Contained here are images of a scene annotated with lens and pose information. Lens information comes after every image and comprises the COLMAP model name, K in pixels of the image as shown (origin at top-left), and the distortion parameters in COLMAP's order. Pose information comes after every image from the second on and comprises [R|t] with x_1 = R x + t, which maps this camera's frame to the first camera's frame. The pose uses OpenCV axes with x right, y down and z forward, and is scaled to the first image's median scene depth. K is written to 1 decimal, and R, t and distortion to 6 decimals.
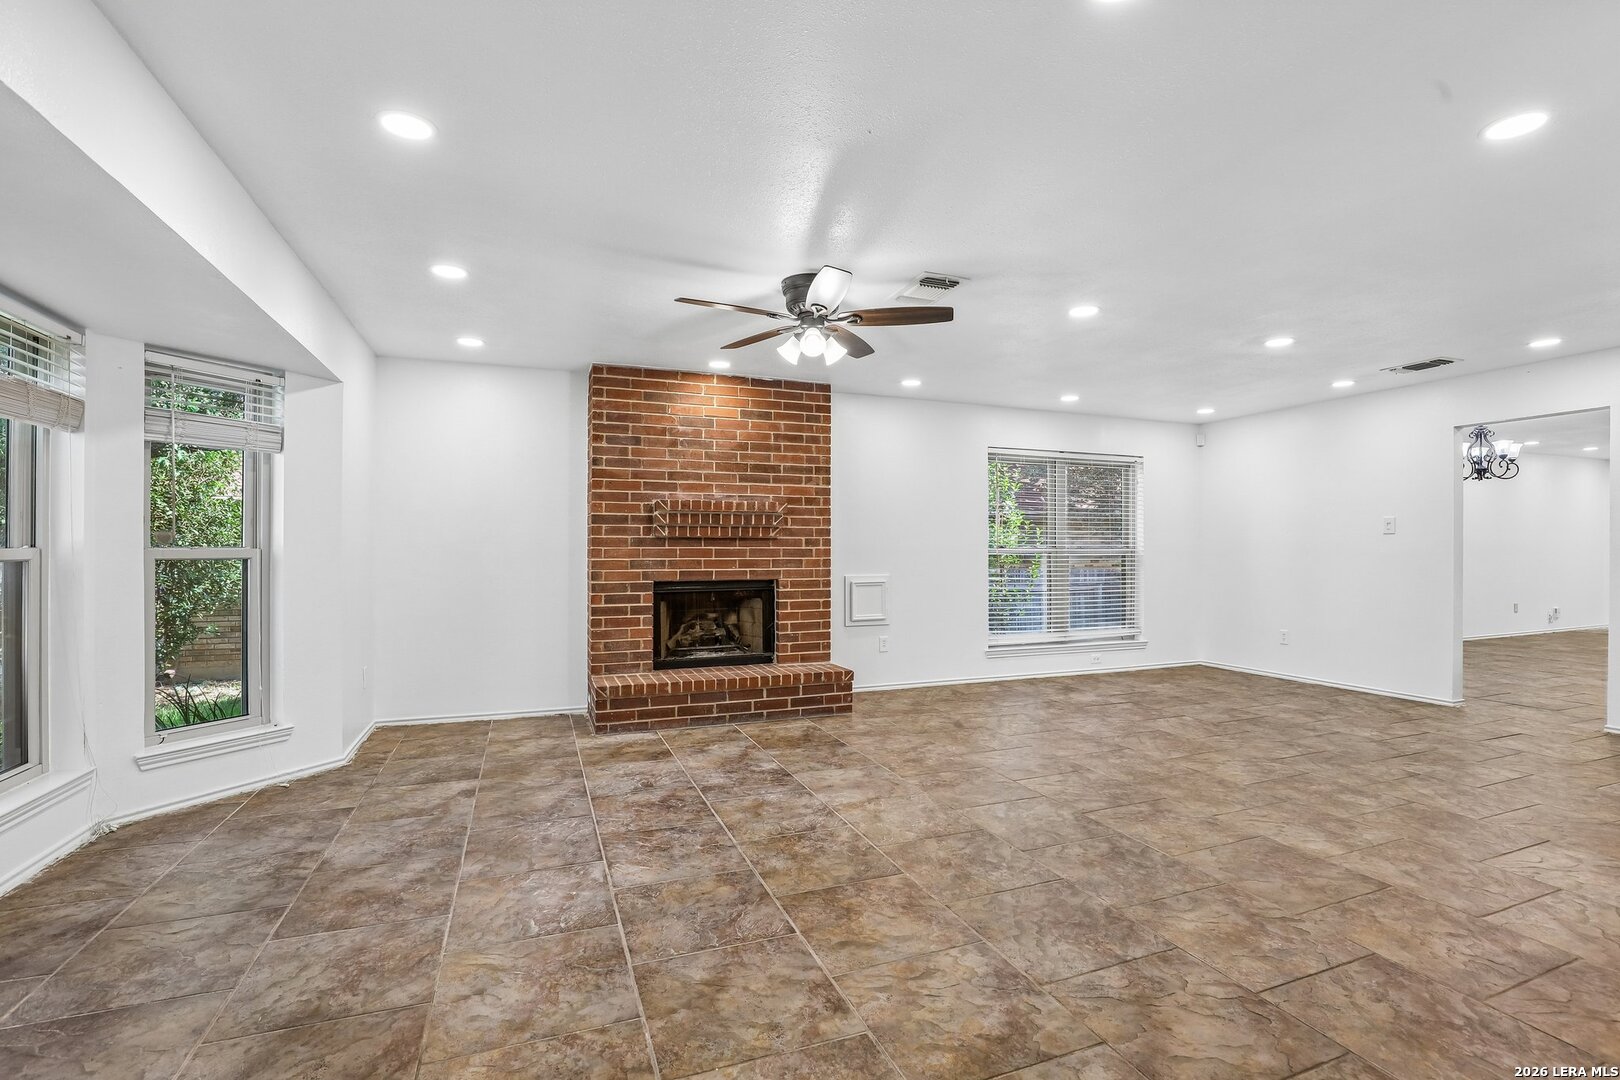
lens RADIAL K [[747.5, 0, 820.1], [0, 747.5, 543.8], [0, 0, 1]] dist [-0.036331, 0.007368]
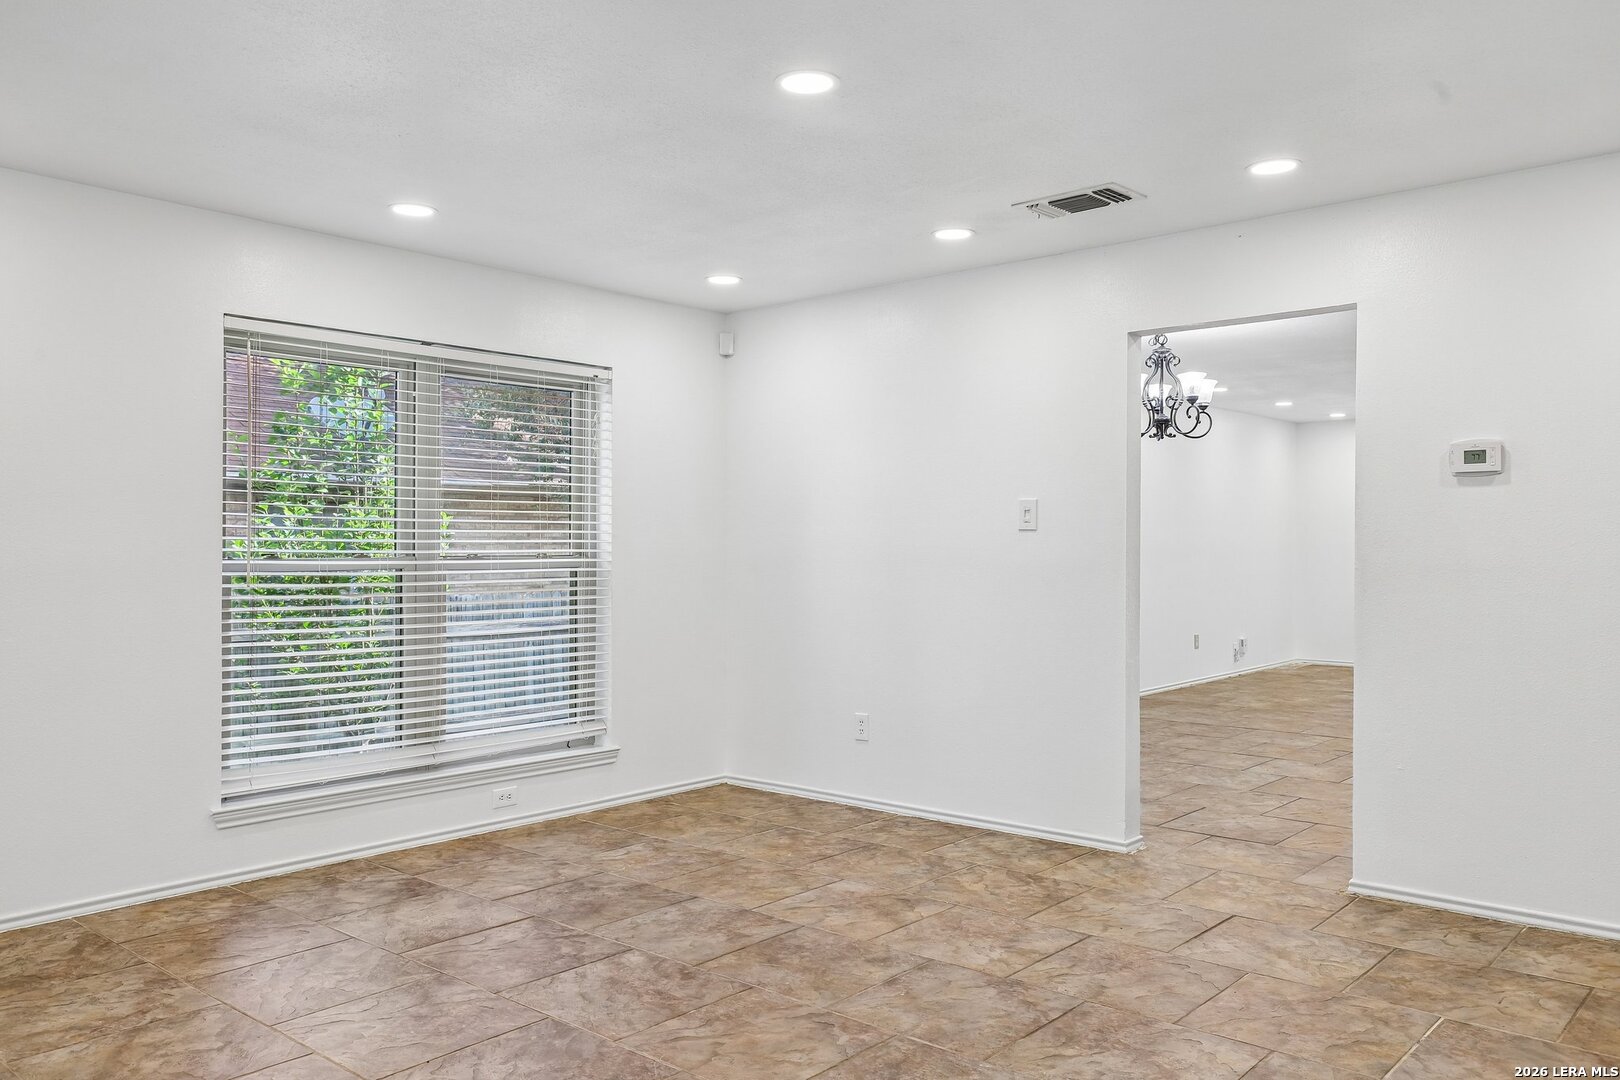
lens RADIAL K [[1231.3, 0, 812.8], [0, 1231.3, 539.1], [0, 0, 1]] dist [-0.008475, -0.001039]
pose [[0.889736, 0.001205, 0.456475, 0.244887], [-0.001797, 0.999998, 0.000861, -0.008348], [-0.456473, -0.001586, 0.889736, 0.295128]]
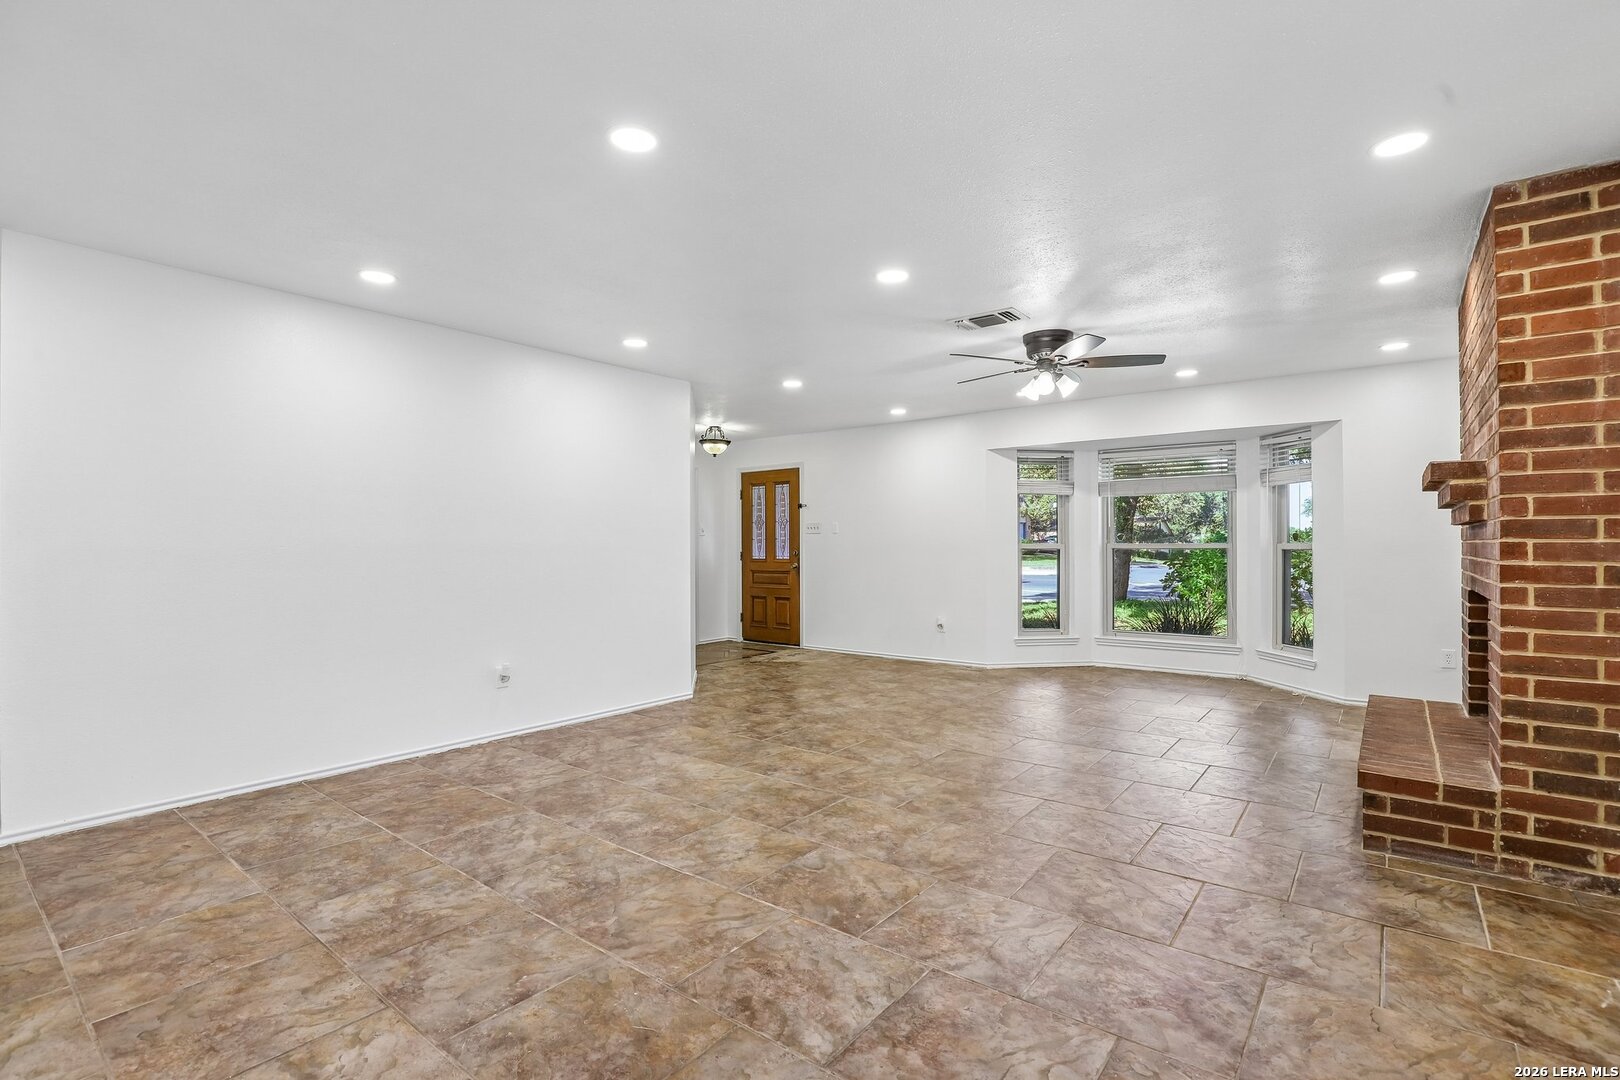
lens RADIAL K [[747.5, 0, 806.7], [0, 747.5, 544.3], [0, 0, 1]] dist [-0.036331, 0.007368]
pose [[-0.867883, 0.003449, -0.496757, 0.624410], [0.007421, 0.999954, -0.006022, 0.007945], [0.496714, -0.008912, -0.867869, 1.208785]]
